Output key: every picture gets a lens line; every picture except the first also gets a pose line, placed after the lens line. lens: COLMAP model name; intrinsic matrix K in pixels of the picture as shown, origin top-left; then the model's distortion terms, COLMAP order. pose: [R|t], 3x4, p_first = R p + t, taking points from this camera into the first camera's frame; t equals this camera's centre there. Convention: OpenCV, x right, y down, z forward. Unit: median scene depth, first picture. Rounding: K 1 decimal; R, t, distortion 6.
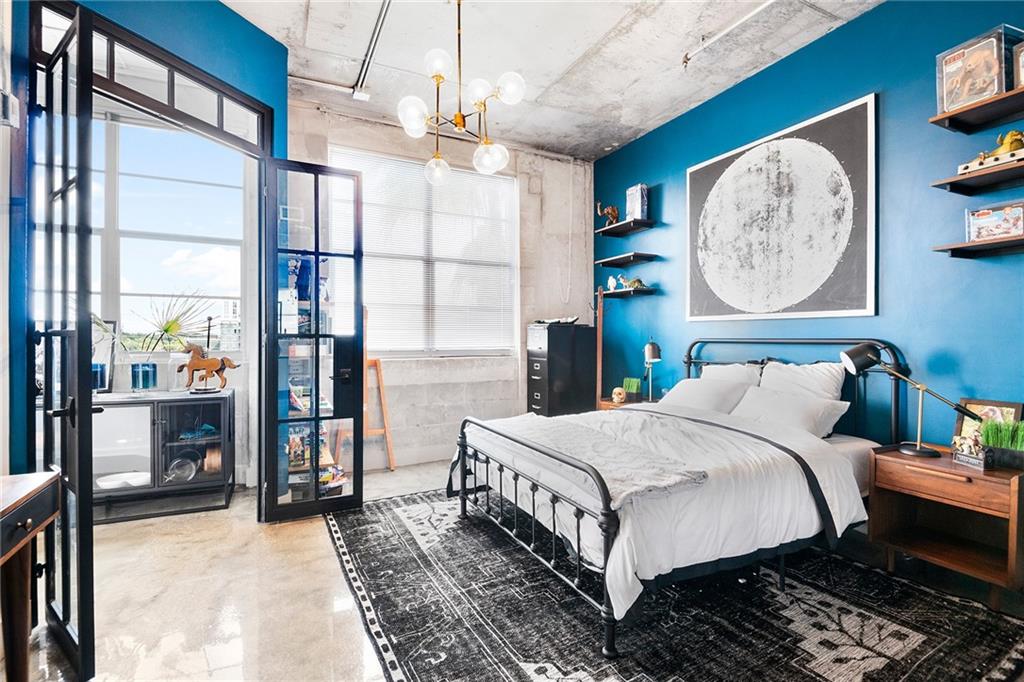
lens RADIAL K [[468.9, 0, 513.9], [0, 468.9, 355.2], [0, 0, 1]] dist [-0.000311, -0.007656]
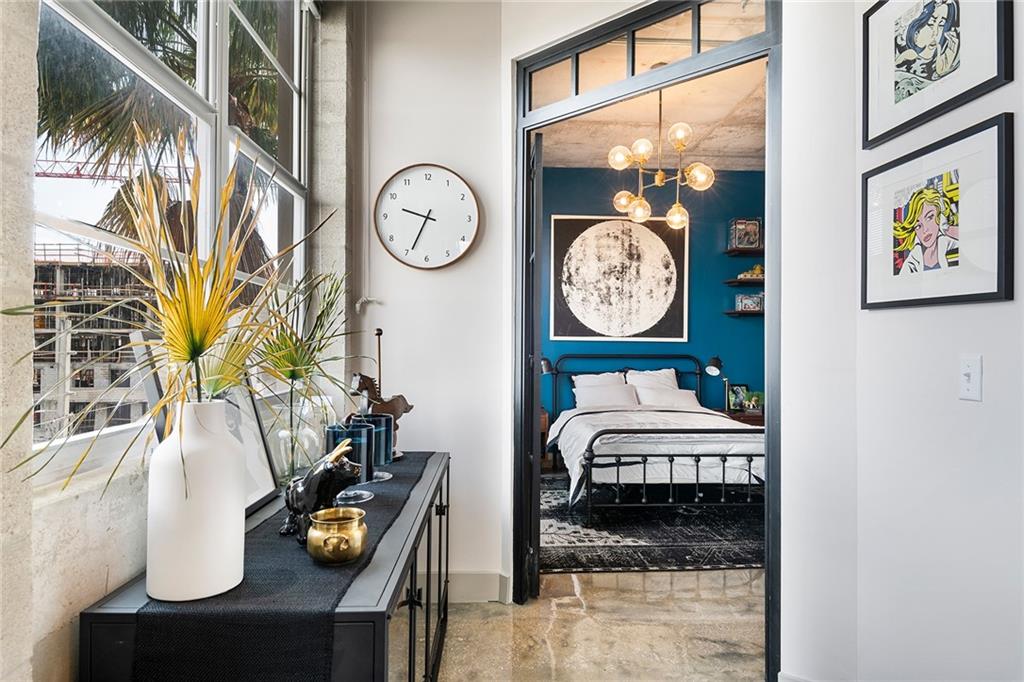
lens RADIAL K [[604.3, 0, 501.0], [0, 604.3, 357.1], [0, 0, 1]] dist [0.029630, -0.043485]
pose [[0.417289, -0.017812, 0.908599, -1.354873], [0.026611, 0.999619, 0.007375, -0.051867], [-0.908384, 0.021101, 0.417604, 0.565815]]
